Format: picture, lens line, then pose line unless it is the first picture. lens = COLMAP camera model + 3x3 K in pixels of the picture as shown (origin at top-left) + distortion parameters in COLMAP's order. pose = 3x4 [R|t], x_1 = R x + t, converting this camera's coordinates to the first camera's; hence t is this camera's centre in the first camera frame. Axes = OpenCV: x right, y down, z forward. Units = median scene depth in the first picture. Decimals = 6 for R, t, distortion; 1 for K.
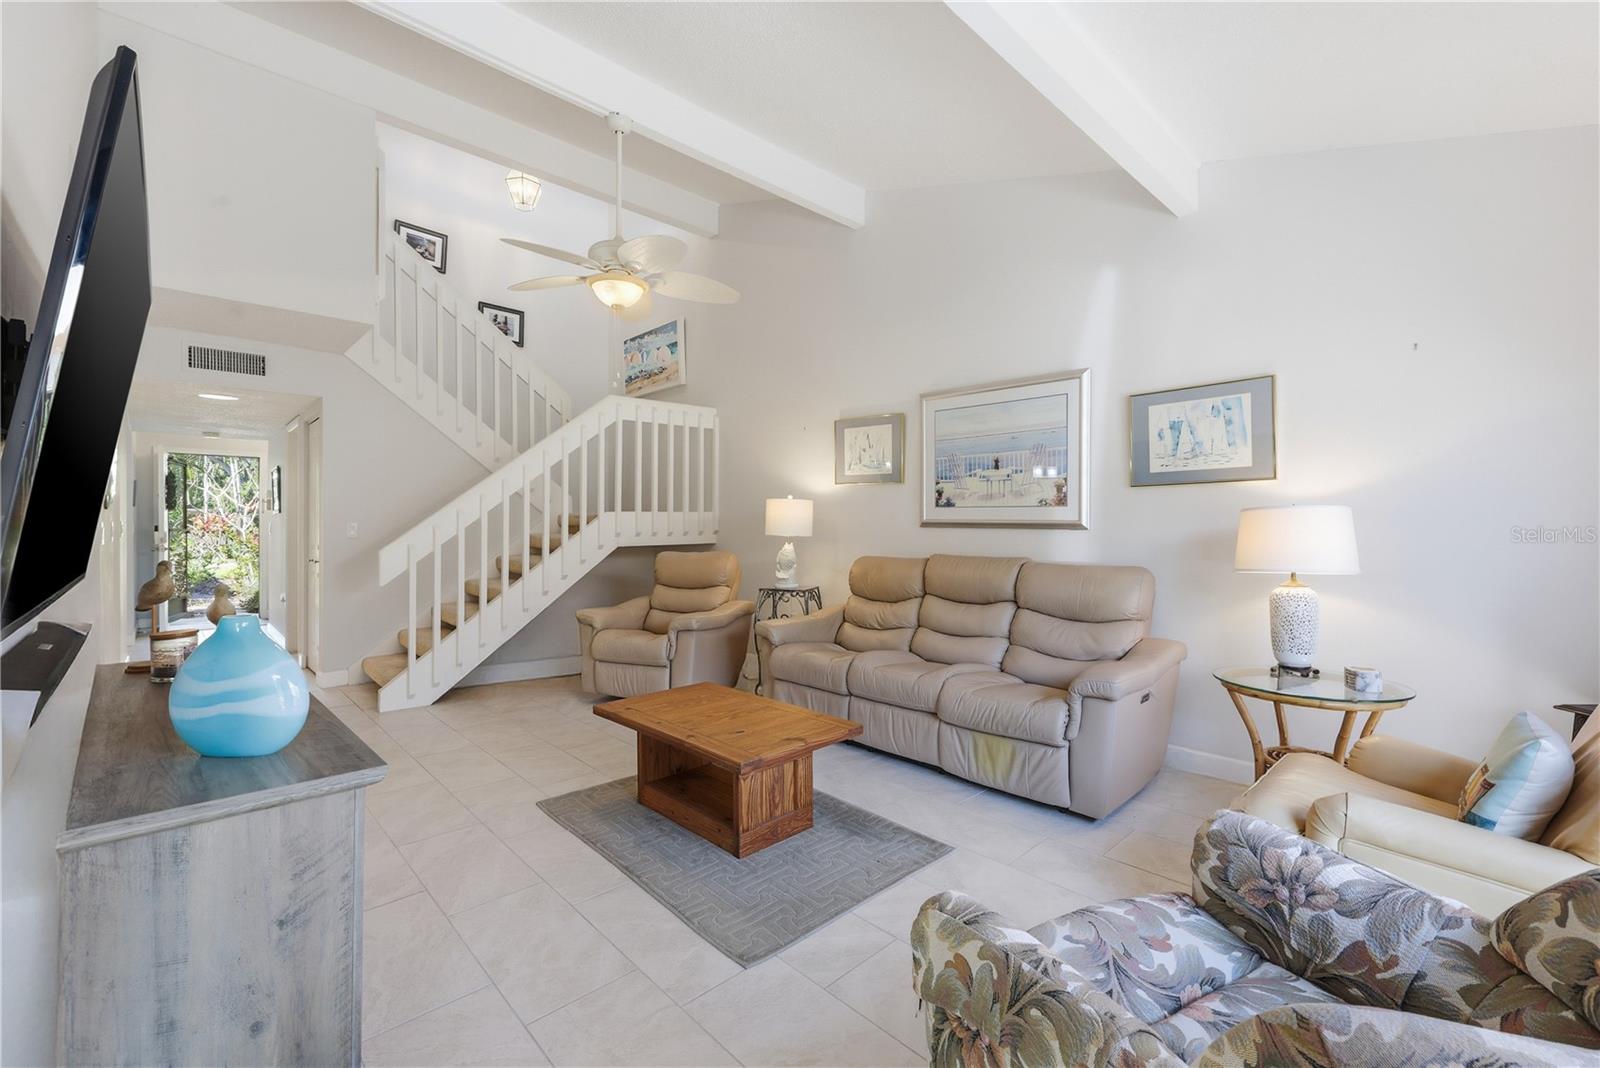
lens RADIAL K [[656.2, 0, 795.8], [0, 656.2, 527.1], [0, 0, 1]] dist [-0.007408, 0.000941]
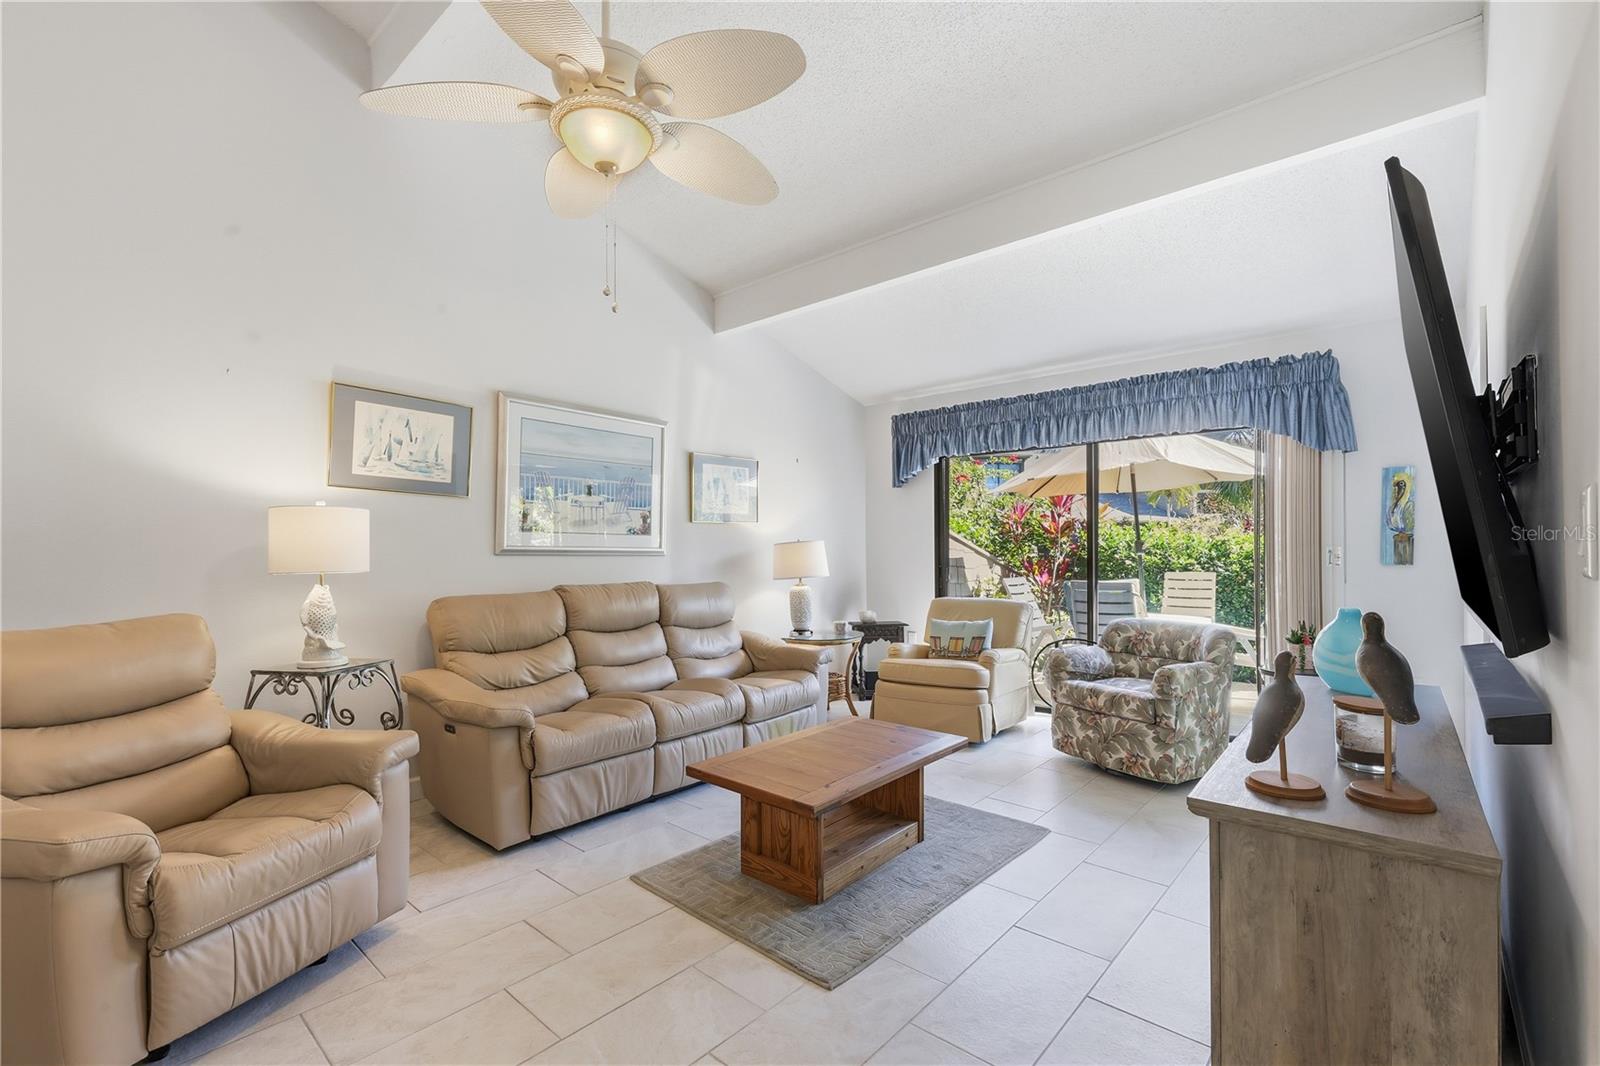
lens RADIAL K [[702.8, 0, 795.2], [0, 702.8, 542.0], [0, 0, 1]] dist [-0.004325, 0.000156]
pose [[-0.072902, 0.007625, 0.997310, -0.760147], [0.003788, 0.999966, -0.007369, -0.009015], [-0.997332, 0.003240, -0.072929, 0.758407]]
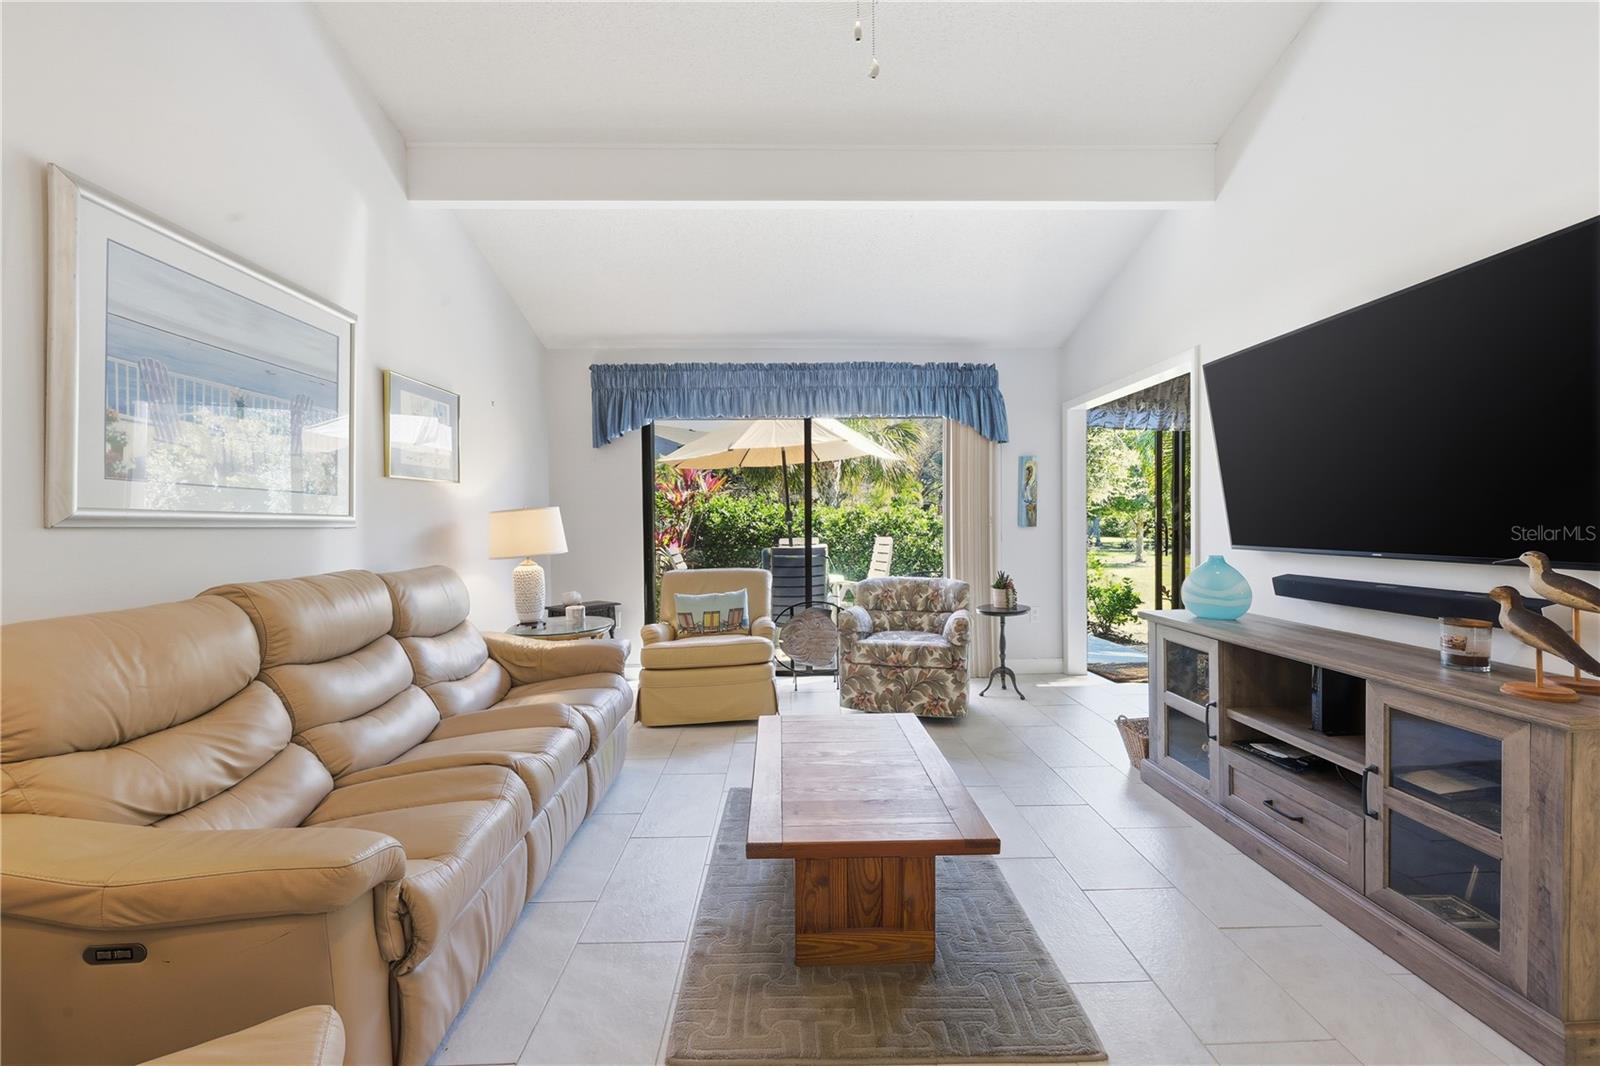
lens RADIAL K [[656.2, 0, 803.4], [0, 656.2, 530.7], [0, 0, 1]] dist [-0.007408, 0.000941]
pose [[-0.735873, -0.007533, 0.677078, -0.397911], [0.008179, 0.999766, 0.020013, -0.002798], [-0.677070, 0.020265, -0.735639, 1.068909]]
